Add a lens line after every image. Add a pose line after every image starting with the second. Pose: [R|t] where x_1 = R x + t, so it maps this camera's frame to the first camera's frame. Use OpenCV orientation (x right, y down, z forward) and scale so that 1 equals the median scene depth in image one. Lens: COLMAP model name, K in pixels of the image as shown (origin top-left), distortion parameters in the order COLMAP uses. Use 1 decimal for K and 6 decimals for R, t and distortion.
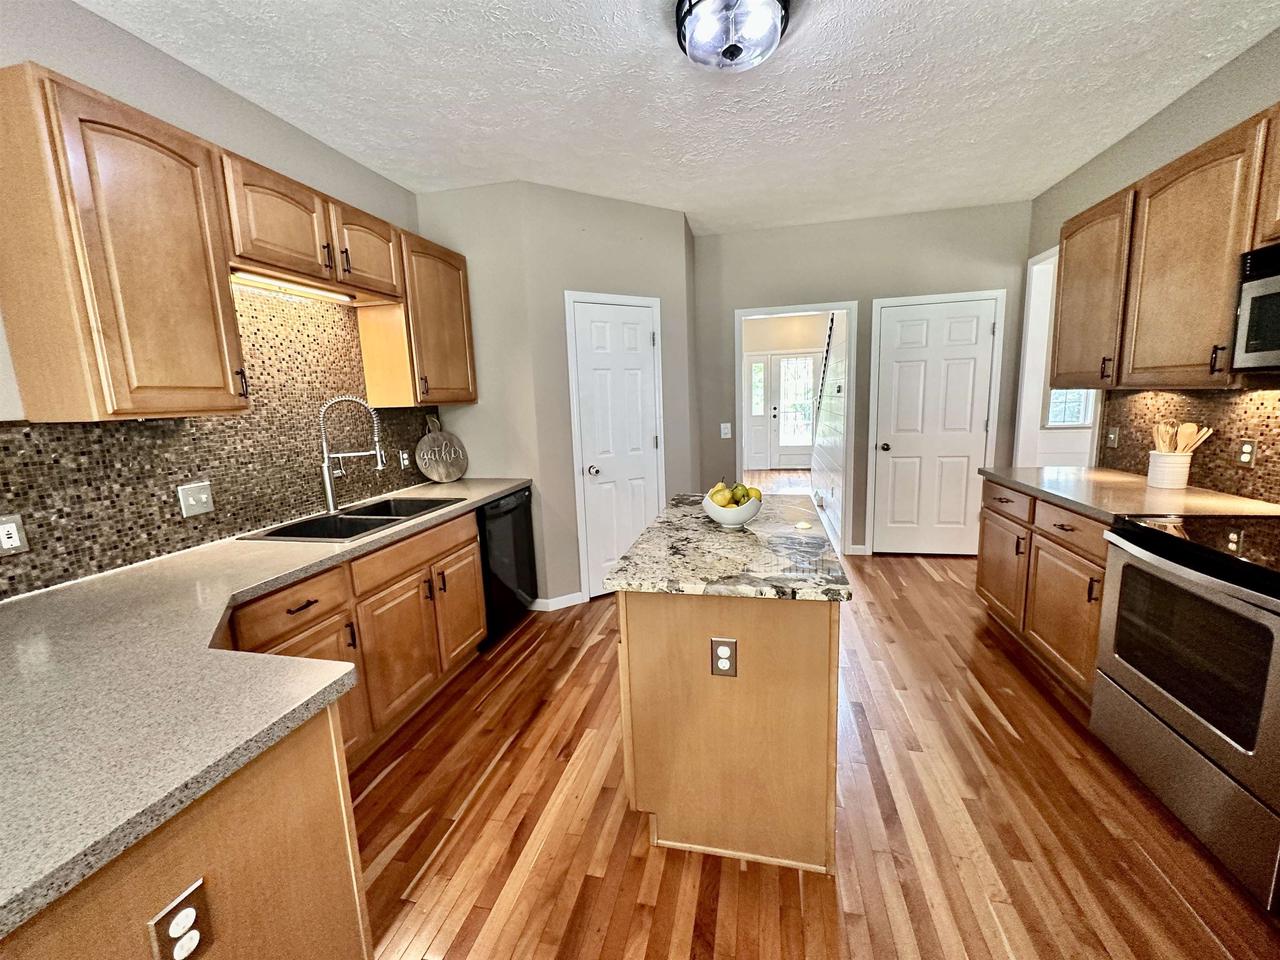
lens RADIAL K [[513.6, 0, 642.0], [0, 513.6, 479.1], [0, 0, 1]] dist [-0.002848, 0.000408]
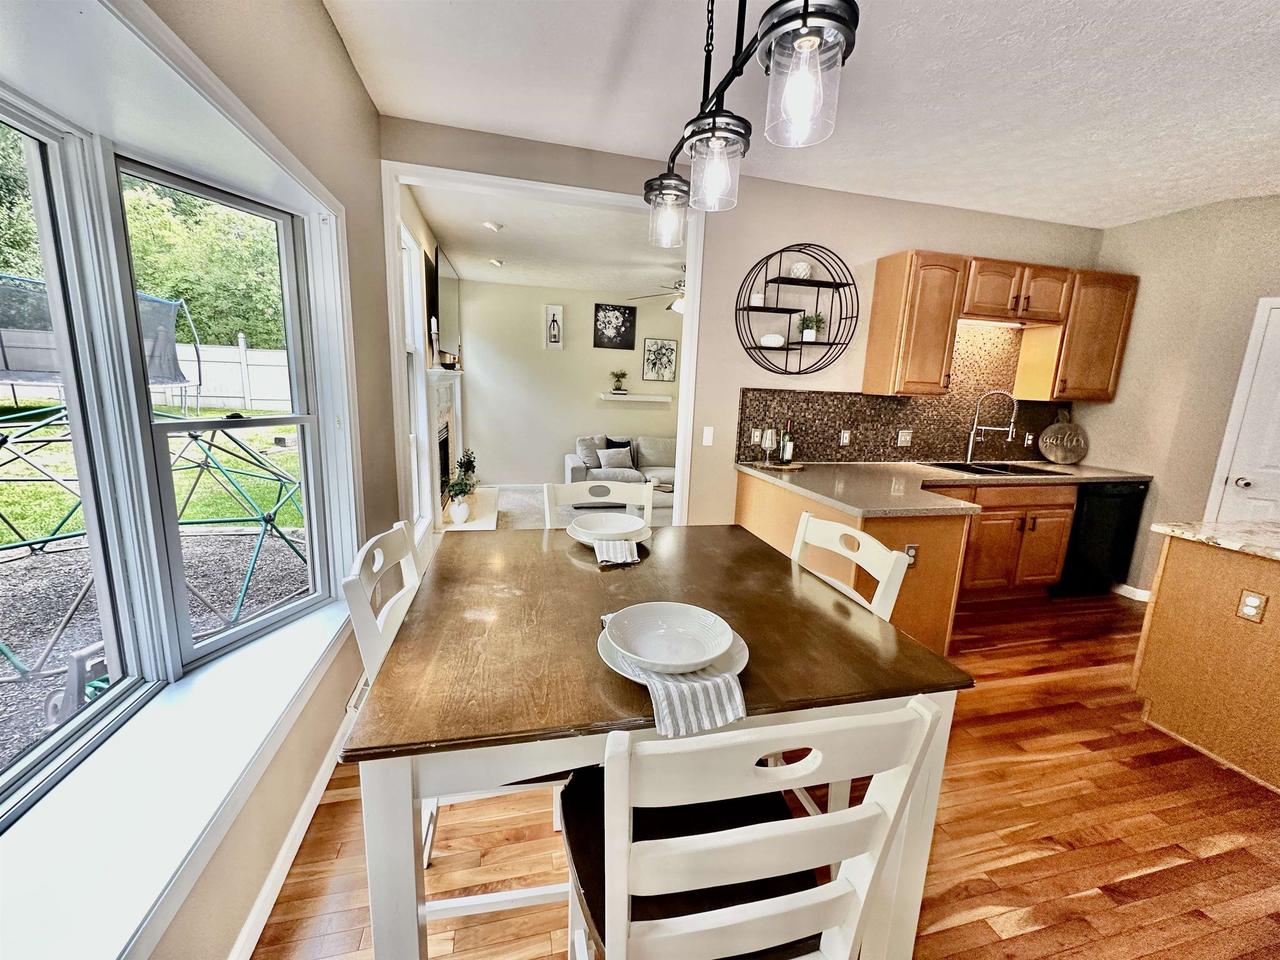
lens RADIAL K [[513.6, 0, 637.5], [0, 513.6, 482.2], [0, 0, 1]] dist [-0.002848, 0.000408]
pose [[0.456058, 0.220678, -0.862156, 0.316133], [-0.194262, 0.970092, 0.145546, 0.093365], [0.868489, 0.101107, 0.485288, -0.664981]]
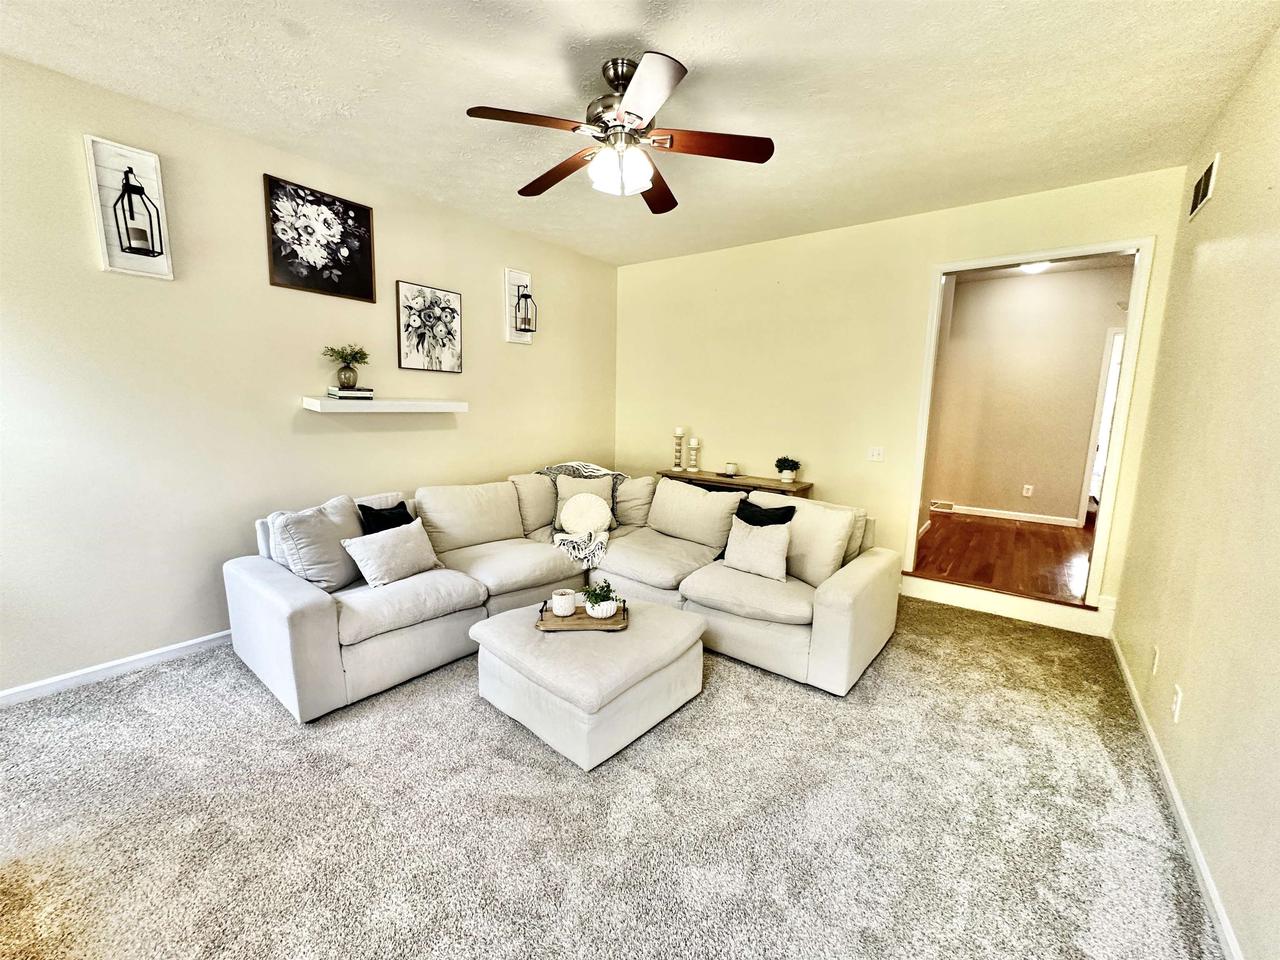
lens RADIAL K [[513.6, 0, 637.7], [0, 513.6, 482.3], [0, 0, 1]] dist [-0.002848, 0.000408]
pose [[0.903504, 0.112807, -0.413467, -1.209836], [-0.116796, 0.993032, 0.015708, 0.162144], [0.412357, 0.034099, 0.910384, -0.248864]]
